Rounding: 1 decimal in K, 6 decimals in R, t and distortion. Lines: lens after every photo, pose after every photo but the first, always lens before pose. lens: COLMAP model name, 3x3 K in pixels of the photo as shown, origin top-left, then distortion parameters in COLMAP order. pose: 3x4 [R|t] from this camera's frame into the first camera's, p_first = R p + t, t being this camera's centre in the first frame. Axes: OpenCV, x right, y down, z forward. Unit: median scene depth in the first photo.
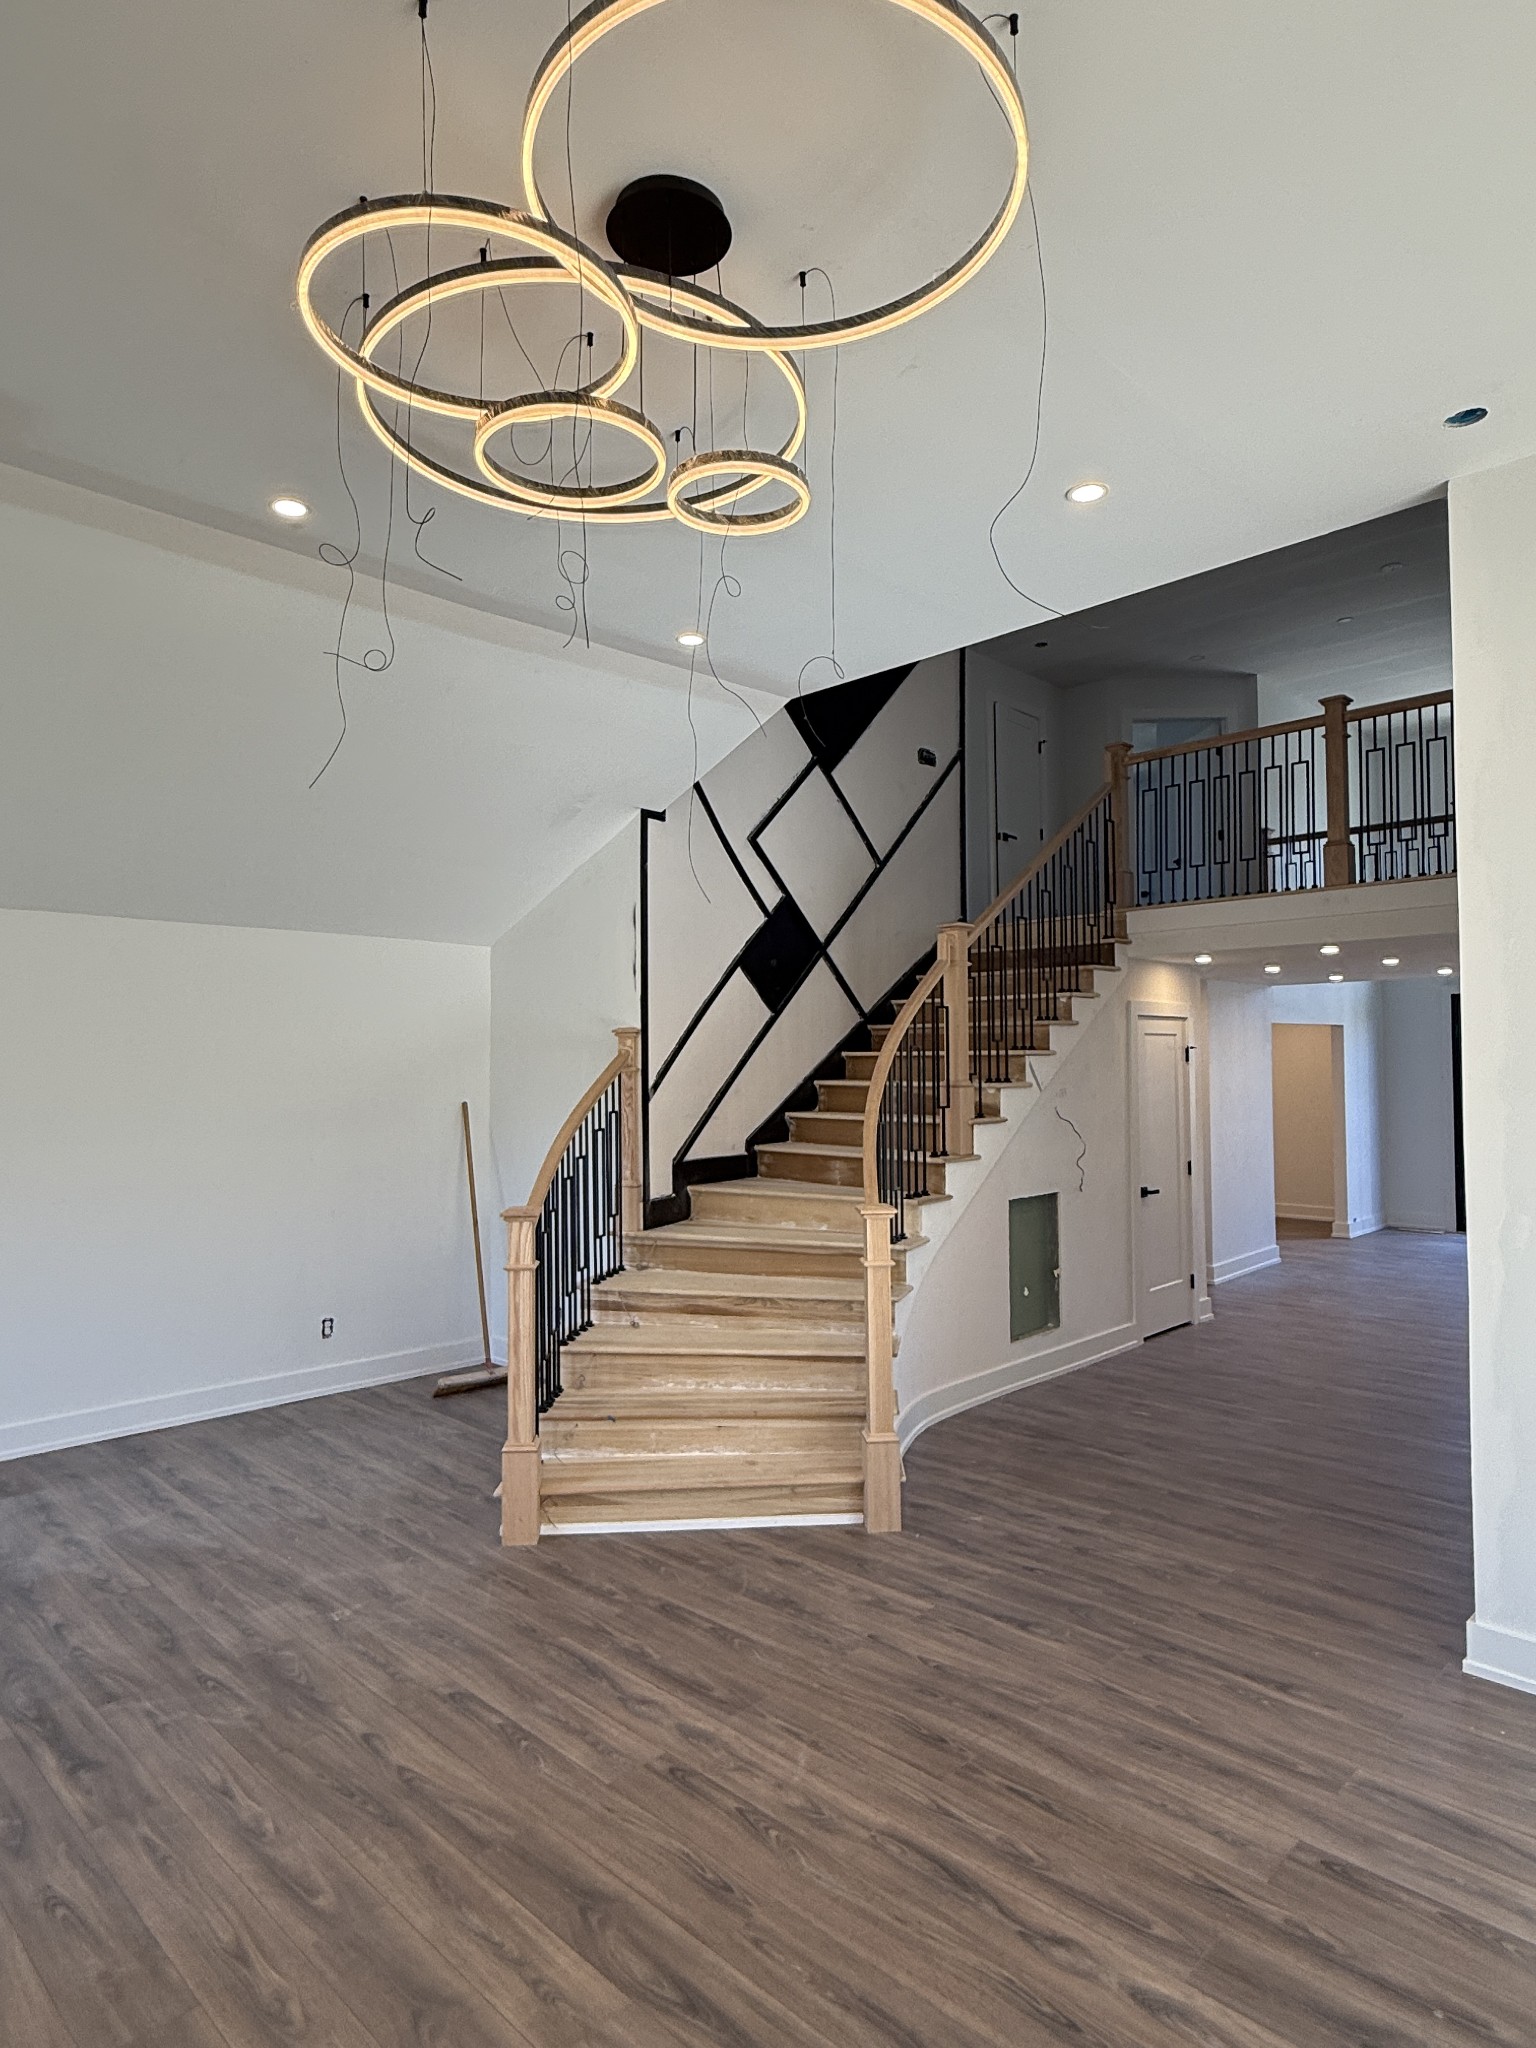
lens RADIAL K [[1163.8, 0, 768.0], [0, 1163.8, 1024.0], [0, 0, 1]] dist [0.001972, 0.000771]
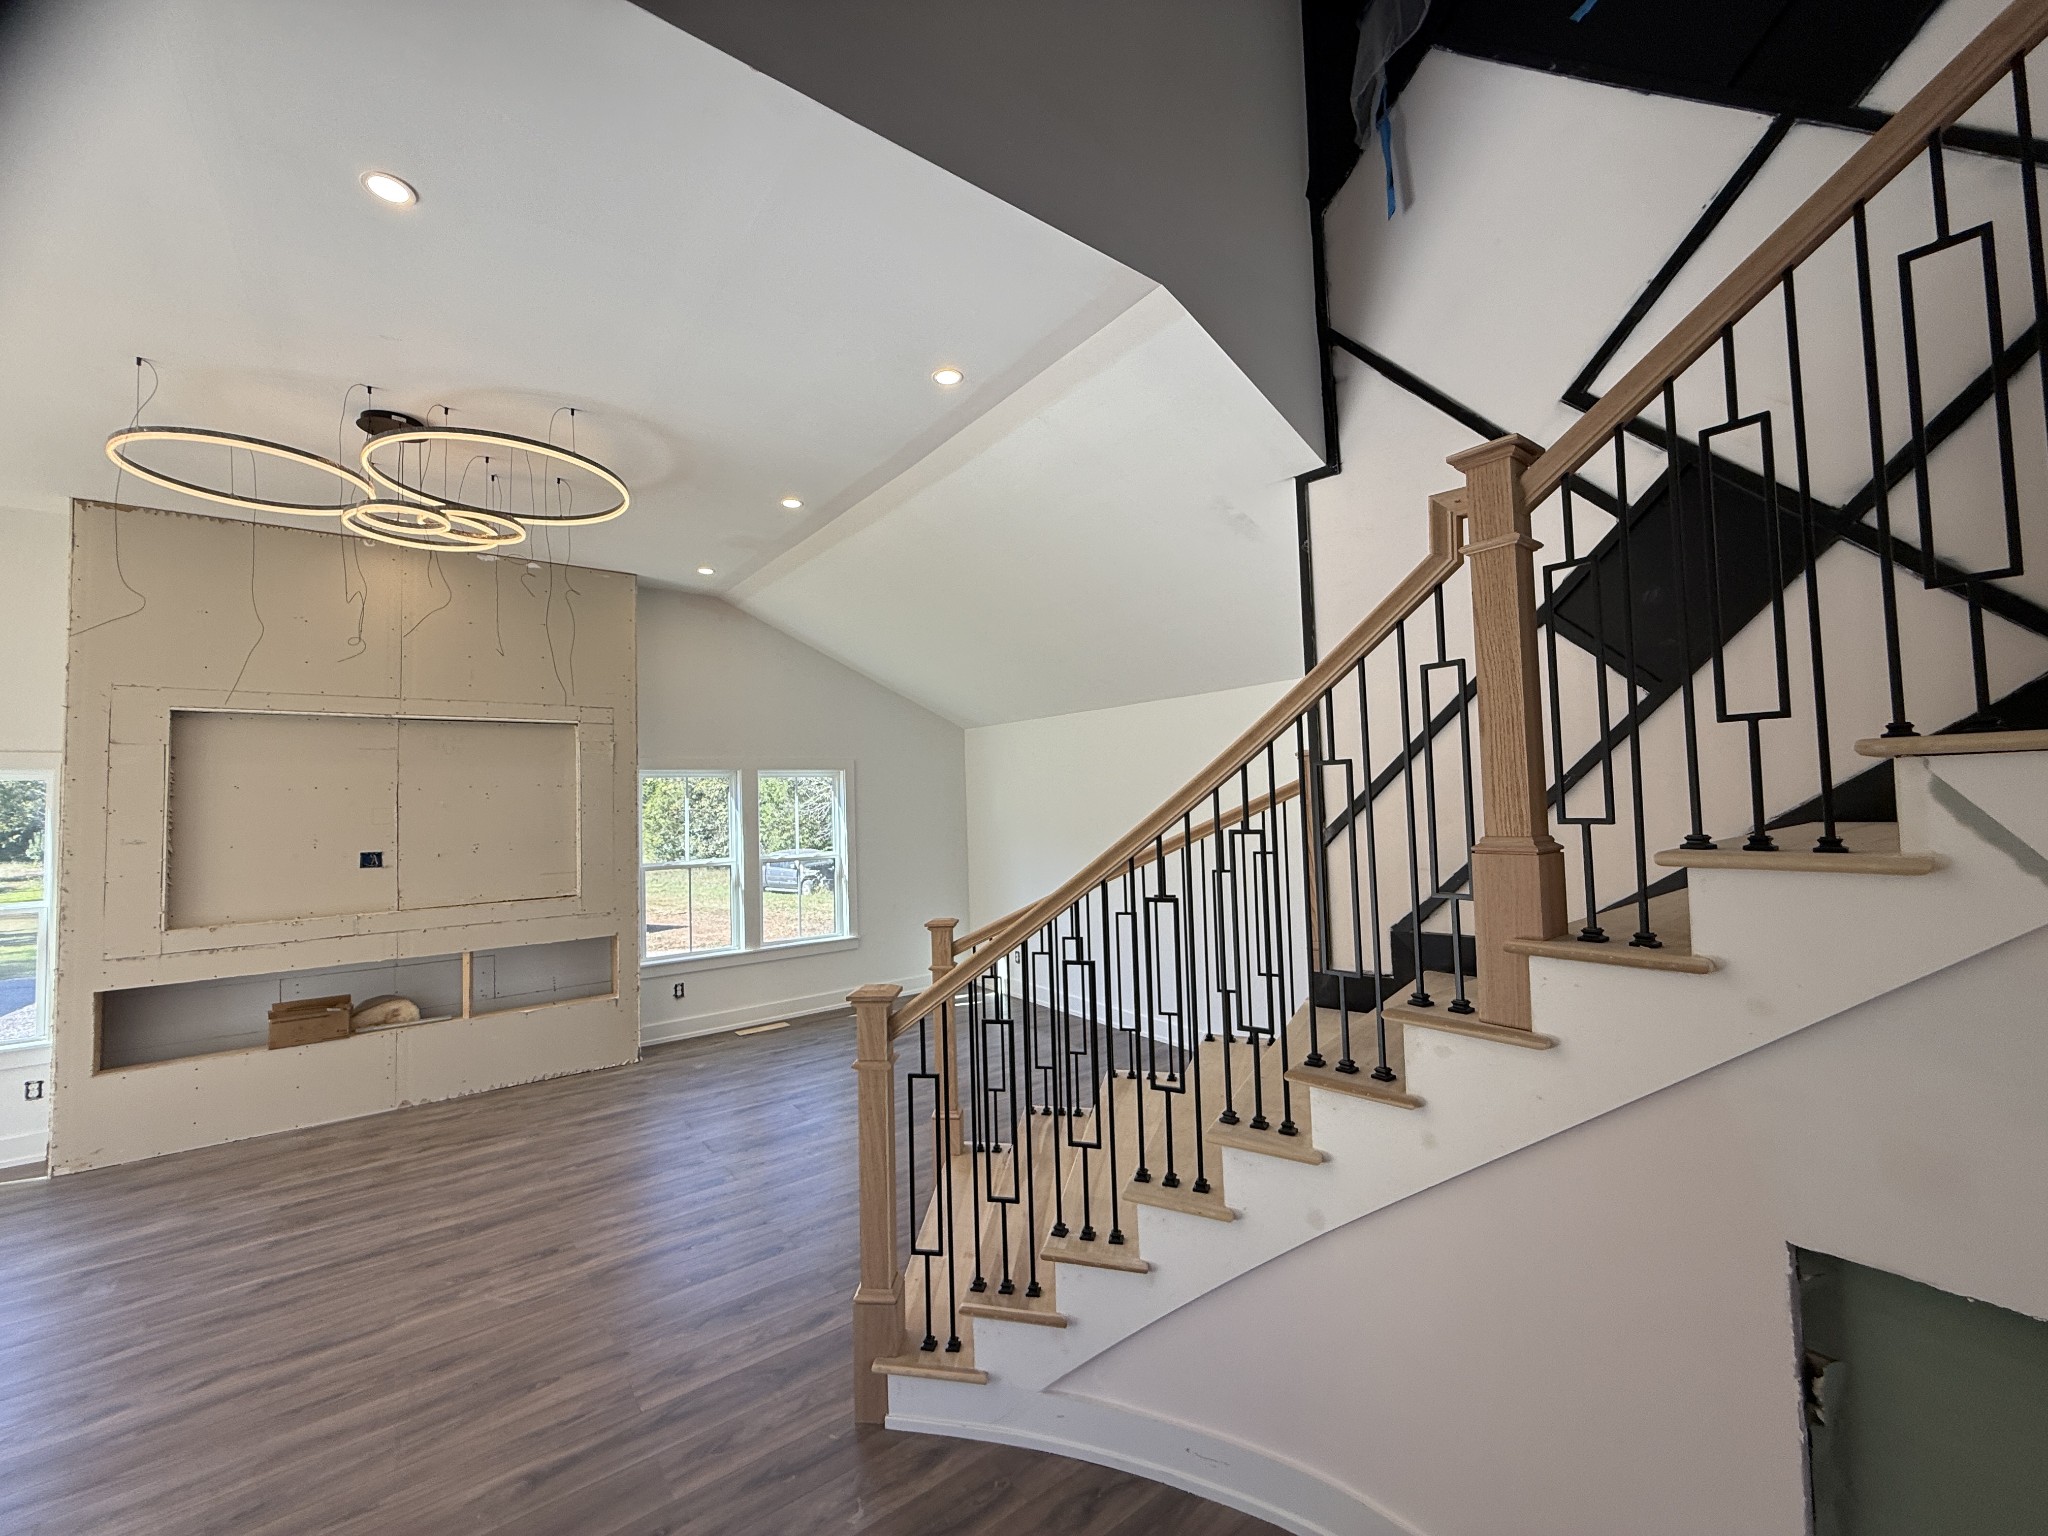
lens RADIAL K [[830.3, 0, 1038.3], [0, 830.3, 762.5], [0, 0, 1]] dist [0.000088, 0.000197]
pose [[-0.131697, -0.036654, -0.990612, 0.893925], [0.057160, 0.997373, -0.044503, 0.051587], [0.989641, -0.062484, -0.129255, 1.668370]]
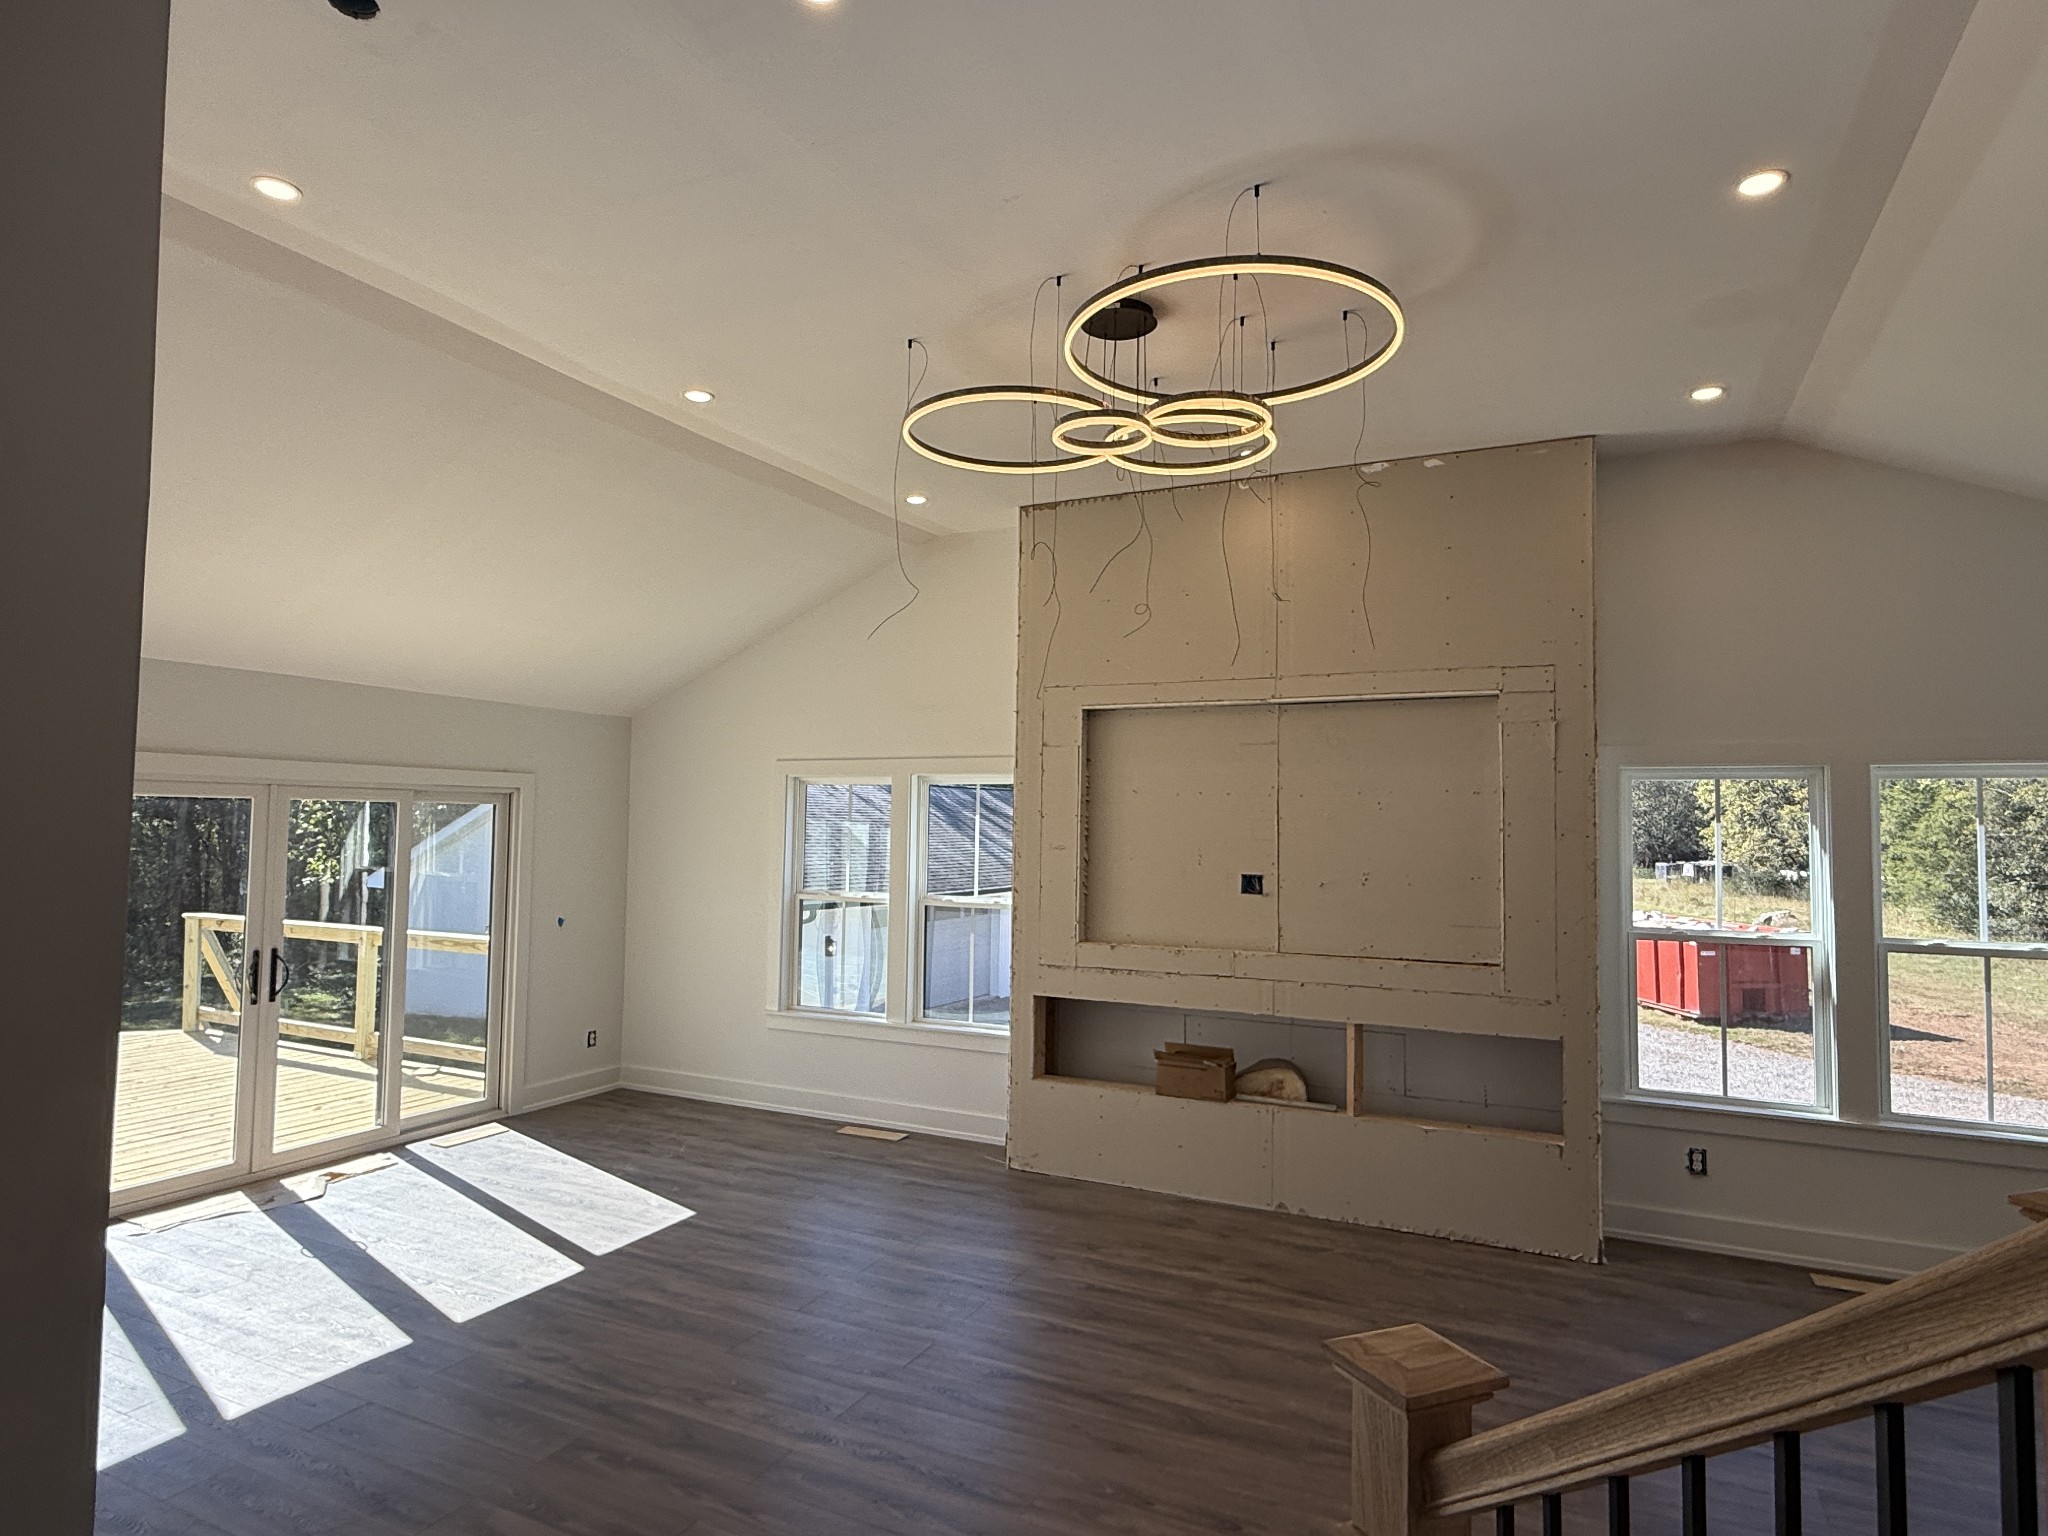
lens RADIAL K [[1163.8, 0, 1009.5], [0, 1163.8, 770.7], [0, 0, 1]] dist [0.001972, 0.000771]
pose [[-0.952885, -0.019168, -0.302726, 0.377114], [0.003098, 0.997335, -0.072899, 0.049660], [0.303316, -0.070402, -0.950286, 1.761448]]
